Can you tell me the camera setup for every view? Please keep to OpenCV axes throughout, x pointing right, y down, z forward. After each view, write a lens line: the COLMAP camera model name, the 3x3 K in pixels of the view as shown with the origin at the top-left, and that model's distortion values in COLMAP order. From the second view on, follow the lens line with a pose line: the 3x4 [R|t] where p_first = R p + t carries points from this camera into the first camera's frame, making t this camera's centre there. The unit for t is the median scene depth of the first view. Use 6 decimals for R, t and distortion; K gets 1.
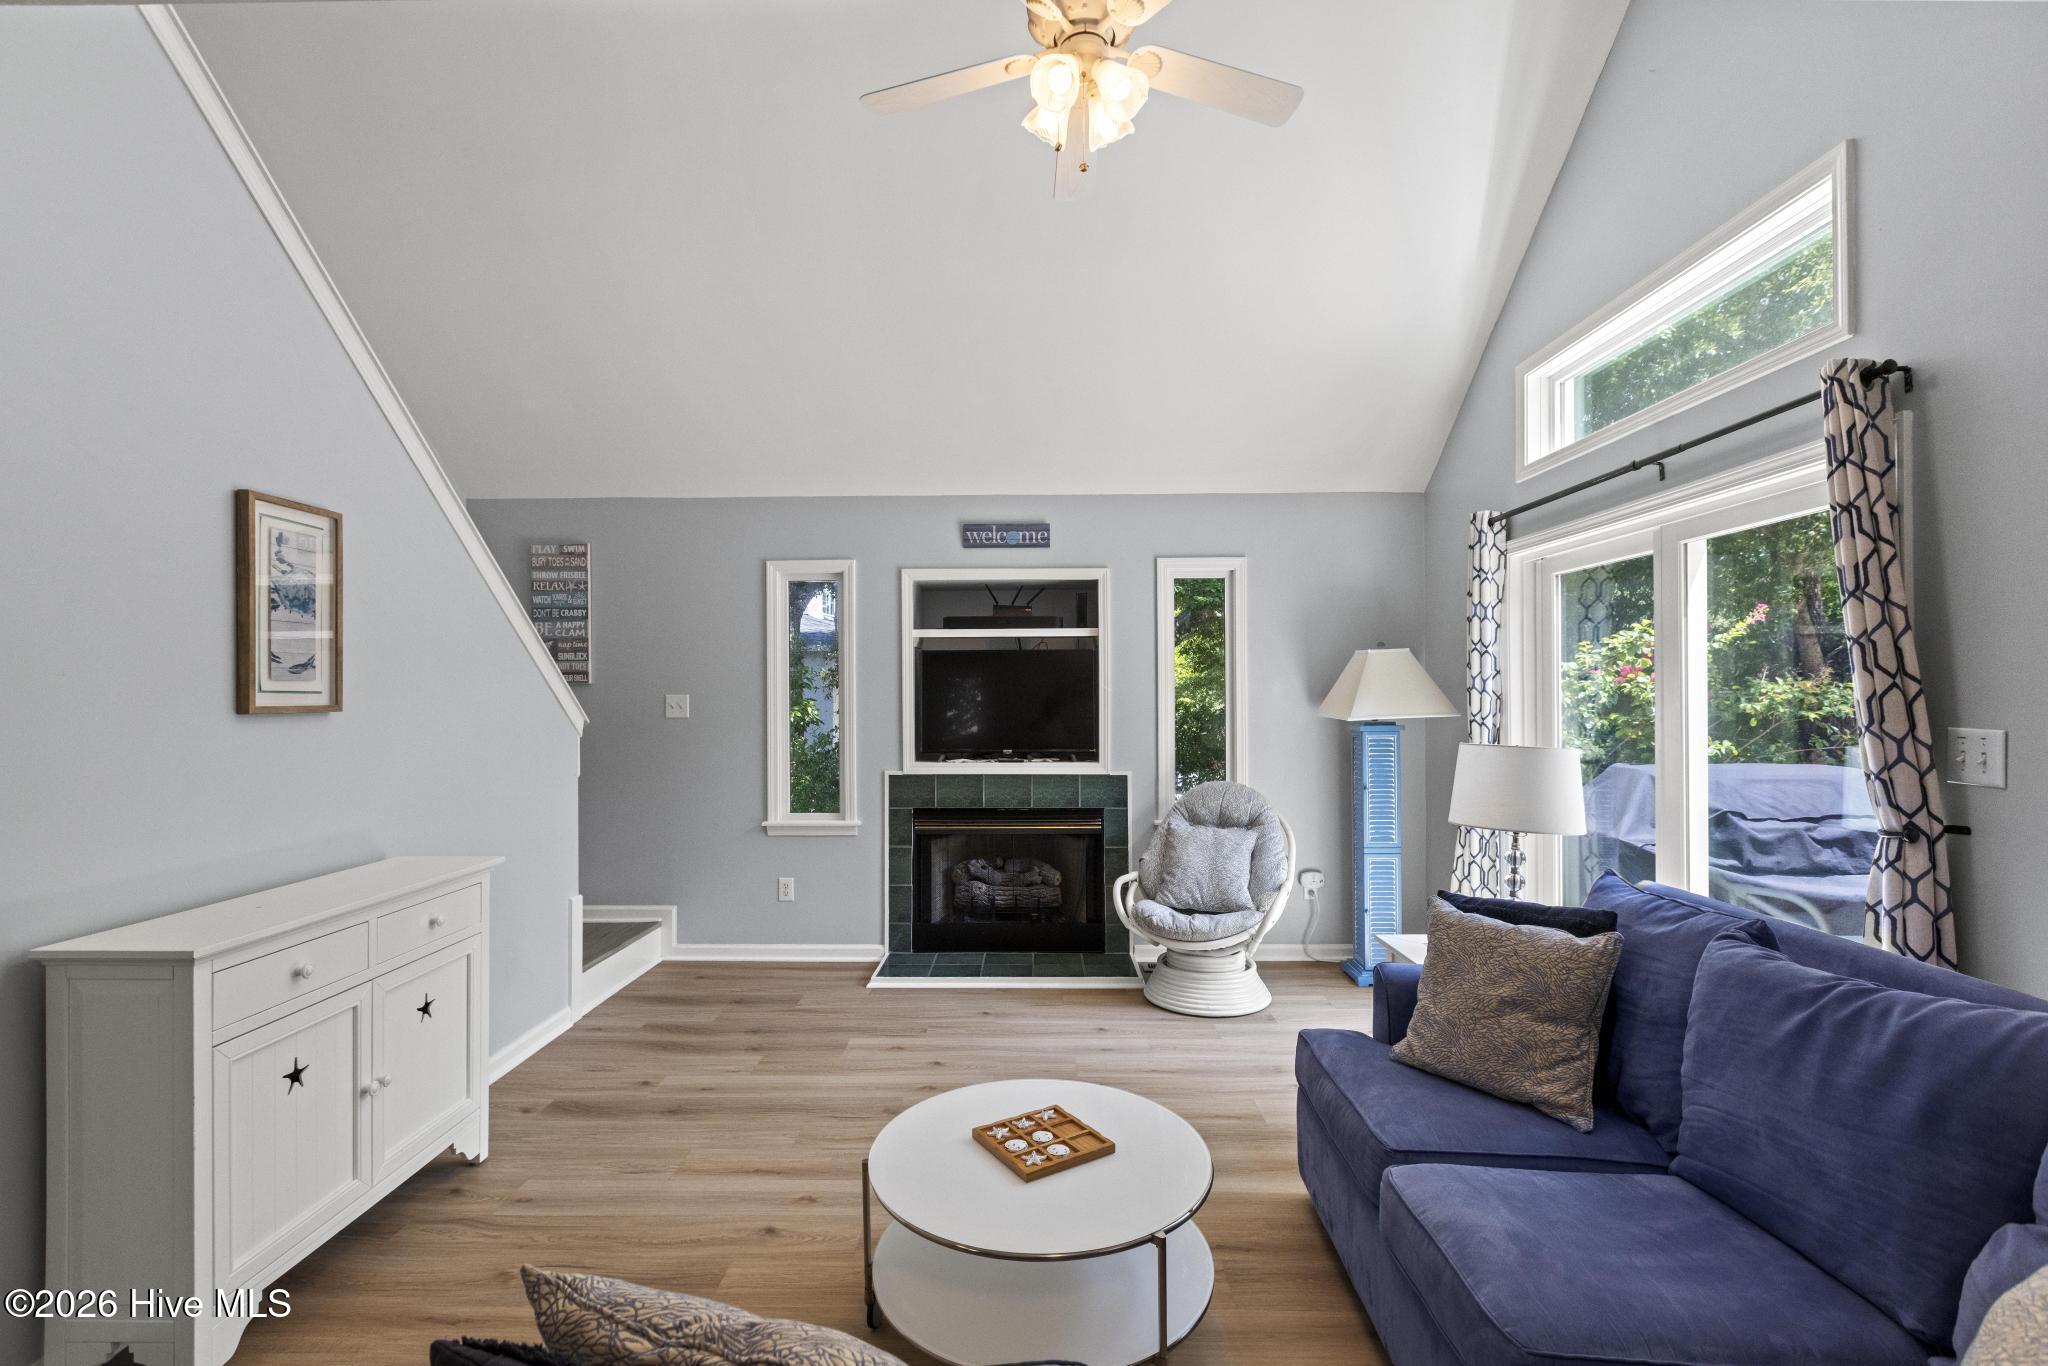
lens RADIAL K [[930.3, 0, 1025.0], [0, 930.3, 683.7], [0, 0, 1]] dist [-0.004942, -0.000135]
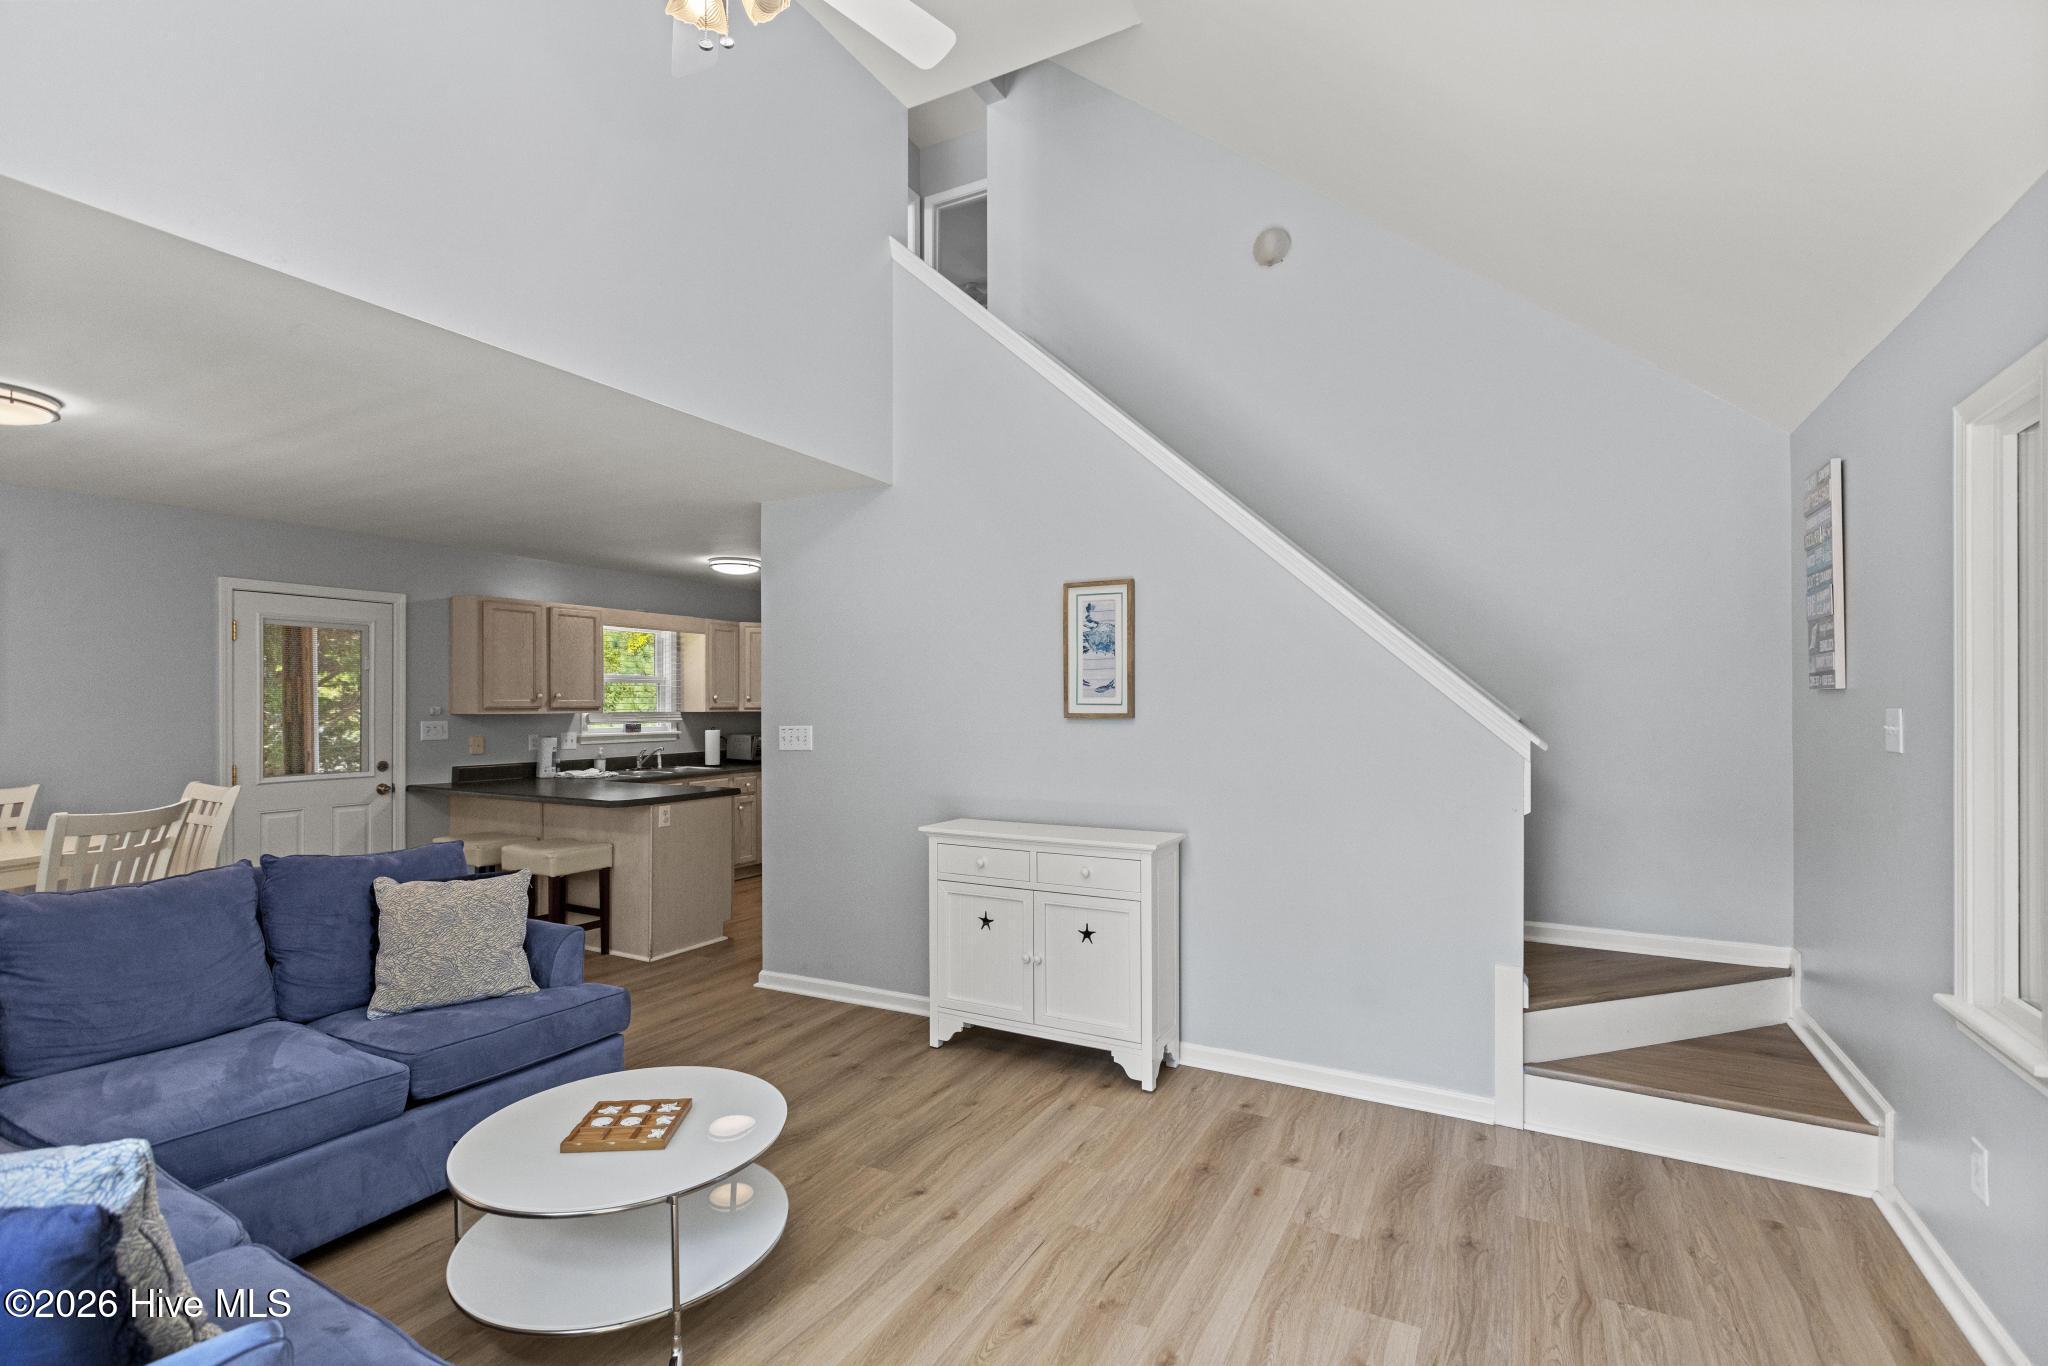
lens RADIAL K [[930.3, 0, 1028.0], [0, 930.3, 698.6], [0, 0, 1]] dist [-0.004942, -0.000135]
pose [[-0.467350, -0.001964, -0.884070, 0.604333], [0.007542, 0.999952, -0.006208, 0.007997], [0.884040, -0.009569, -0.467313, 1.535637]]
